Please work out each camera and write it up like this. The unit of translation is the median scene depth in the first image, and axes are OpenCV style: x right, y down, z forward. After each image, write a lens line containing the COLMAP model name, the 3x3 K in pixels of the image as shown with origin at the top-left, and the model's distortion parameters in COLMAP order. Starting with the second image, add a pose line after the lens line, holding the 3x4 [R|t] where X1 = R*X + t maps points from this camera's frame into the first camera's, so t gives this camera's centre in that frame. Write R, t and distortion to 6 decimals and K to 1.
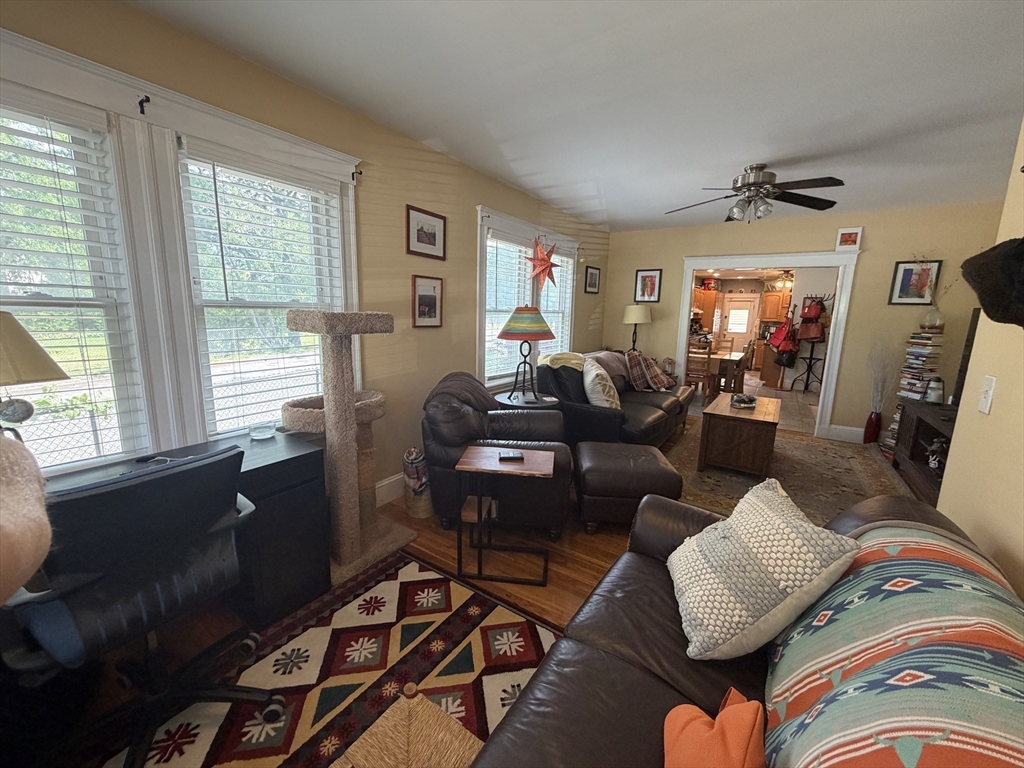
lens RADIAL K [[406.8, 0, 508.0], [0, 406.8, 383.9], [0, 0, 1]] dist [-0.000263, 0.000474]
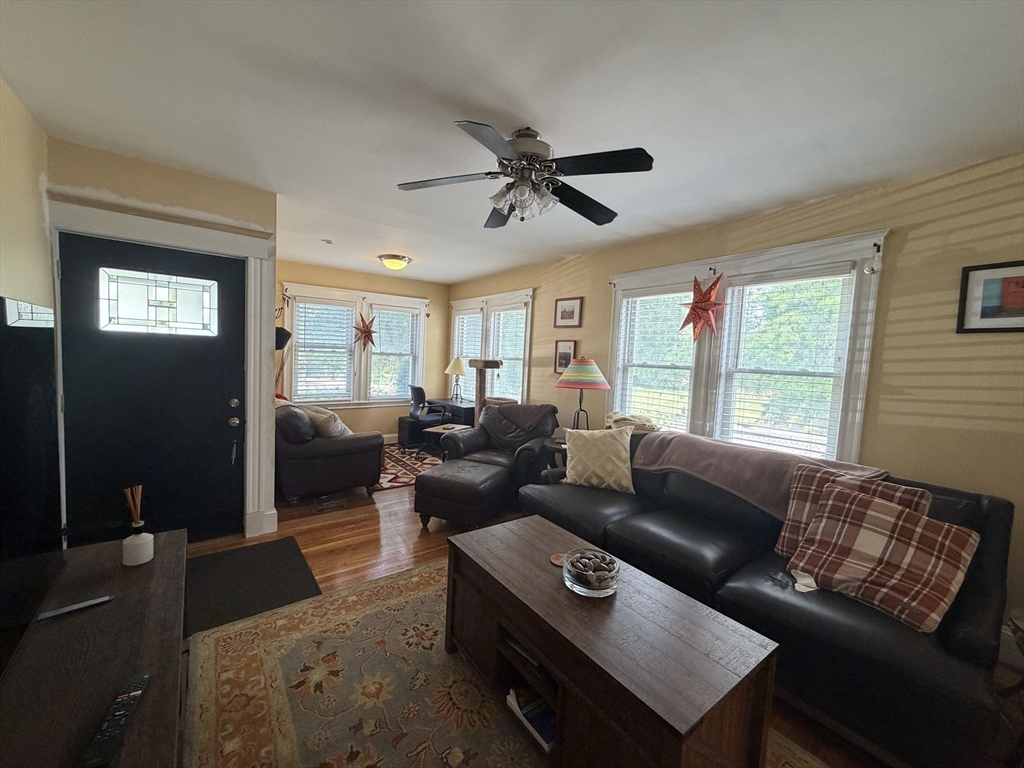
lens RADIAL K [[406.8, 0, 508.0], [0, 406.8, 383.9], [0, 0, 1]] dist [-0.000263, 0.000474]
pose [[-0.325614, 0.024097, -0.945196, 1.321948], [-0.219825, 0.970352, 0.100466, -0.218581], [0.919594, 0.240491, -0.310663, 1.346606]]
